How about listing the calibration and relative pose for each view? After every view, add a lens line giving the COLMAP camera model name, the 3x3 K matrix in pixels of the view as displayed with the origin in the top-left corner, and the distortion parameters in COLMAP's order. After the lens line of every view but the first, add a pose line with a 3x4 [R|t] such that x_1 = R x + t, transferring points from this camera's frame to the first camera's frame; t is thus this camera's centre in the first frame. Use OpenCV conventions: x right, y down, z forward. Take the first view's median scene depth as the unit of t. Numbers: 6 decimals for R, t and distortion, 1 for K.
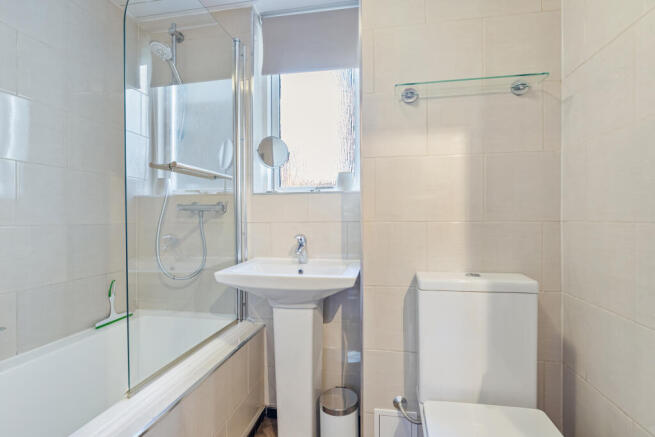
lens RADIAL K [[325.5, 0, 327.5], [0, 325.5, 218.5], [0, 0, 1]] dist [0.000730, 0.000260]
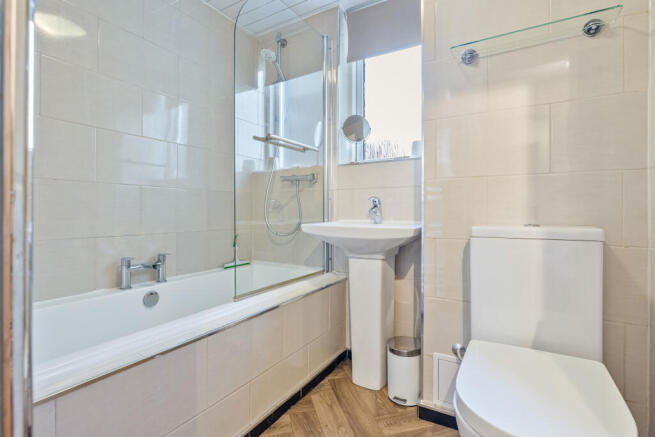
lens RADIAL K [[340.2, 0, 327.5], [0, 340.2, 218.5], [0, 0, 1]] dist [0.000868, 0.000242]
pose [[0.928877, 0.007816, -0.370306, 0.193979], [-0.011544, 0.999903, -0.007852, 0.129344], [0.370208, 0.011568, 0.928877, -0.150874]]
